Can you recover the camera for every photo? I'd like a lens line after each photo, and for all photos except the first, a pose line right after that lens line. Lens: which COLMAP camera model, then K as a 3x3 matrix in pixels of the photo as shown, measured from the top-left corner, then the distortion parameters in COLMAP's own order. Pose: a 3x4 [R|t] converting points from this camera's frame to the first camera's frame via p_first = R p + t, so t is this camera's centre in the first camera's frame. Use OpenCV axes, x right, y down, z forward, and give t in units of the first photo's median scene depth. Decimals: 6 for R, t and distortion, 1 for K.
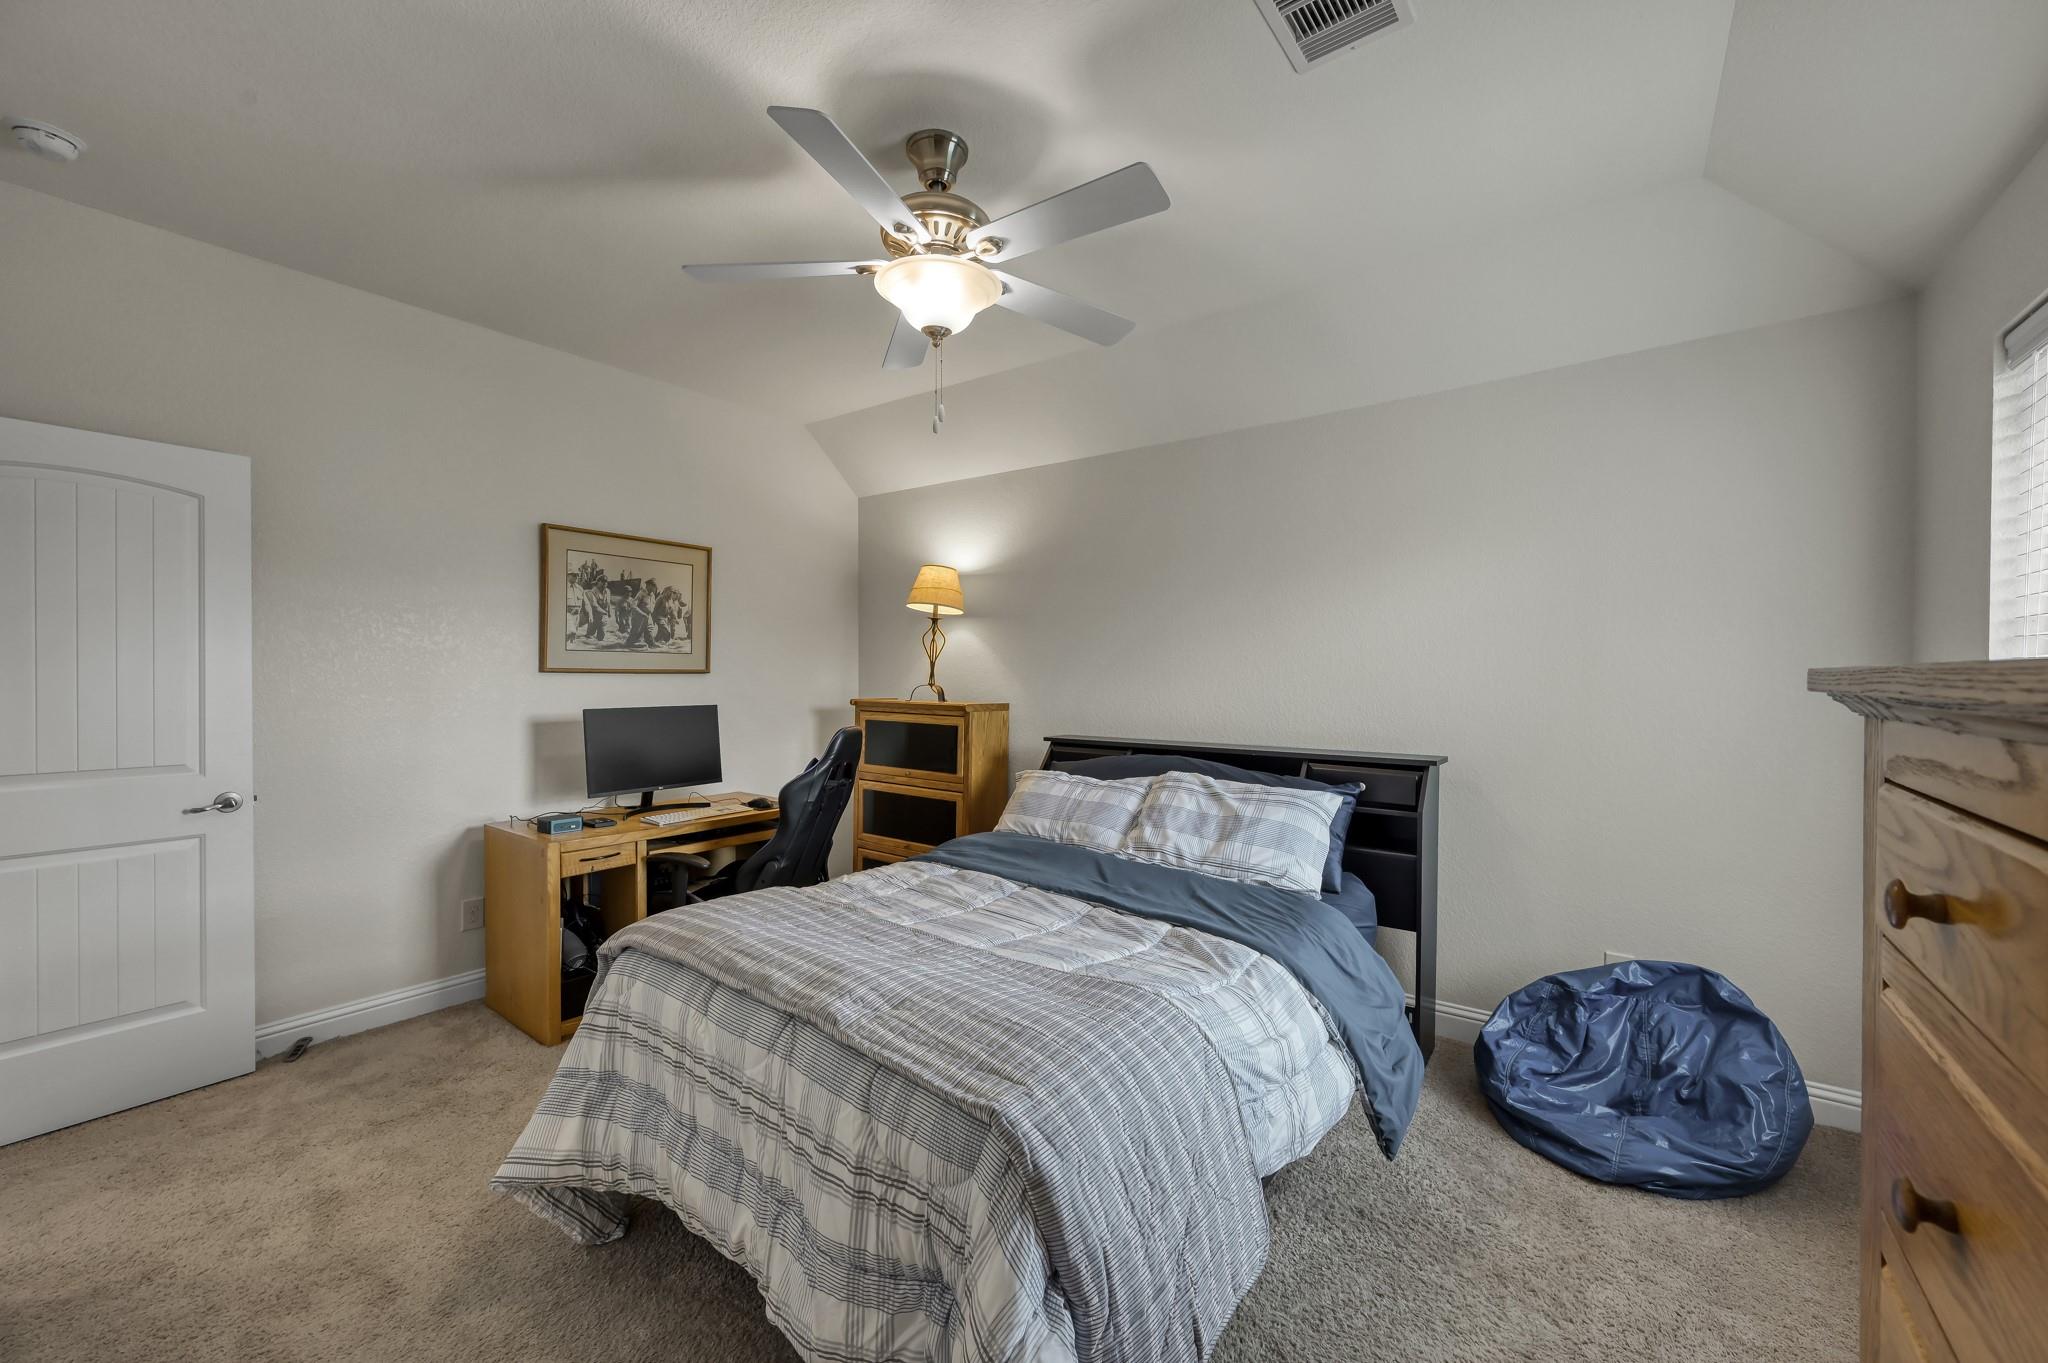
lens RADIAL K [[816.0, 0, 1032.1], [0, 816.0, 678.6], [0, 0, 1]] dist [-0.000942, 0.000279]
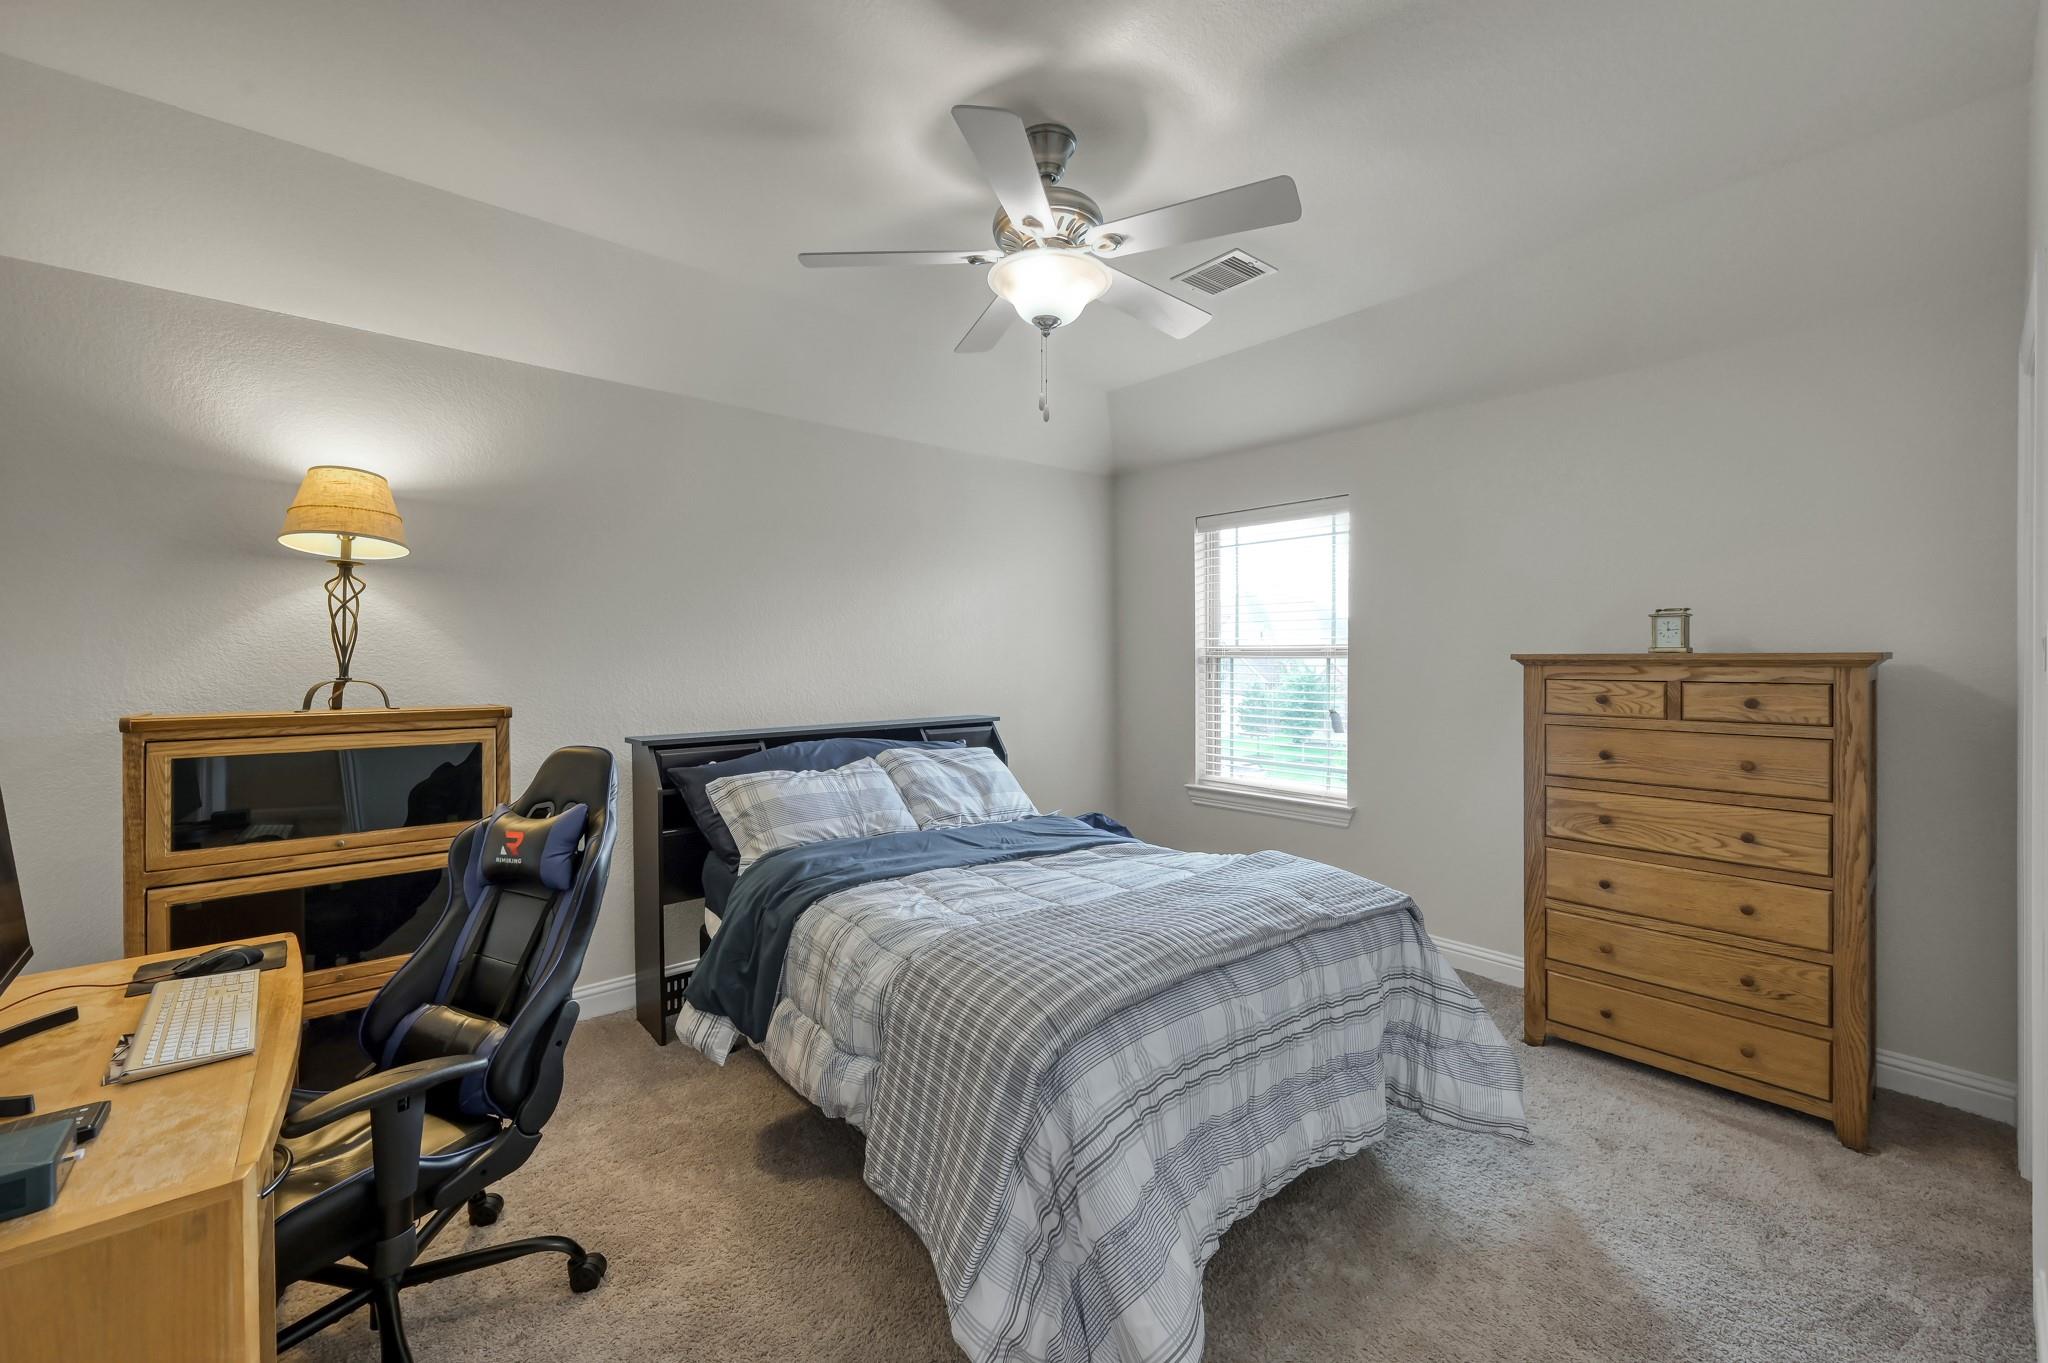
lens RADIAL K [[816.0, 0, 1032.1], [0, 816.0, 678.6], [0, 0, 1]] dist [-0.000942, 0.000279]
pose [[0.212210, -0.031088, 0.976729, -0.877736], [0.010754, 0.999508, 0.029477, -0.008521], [-0.977165, 0.004249, 0.212440, 0.635100]]
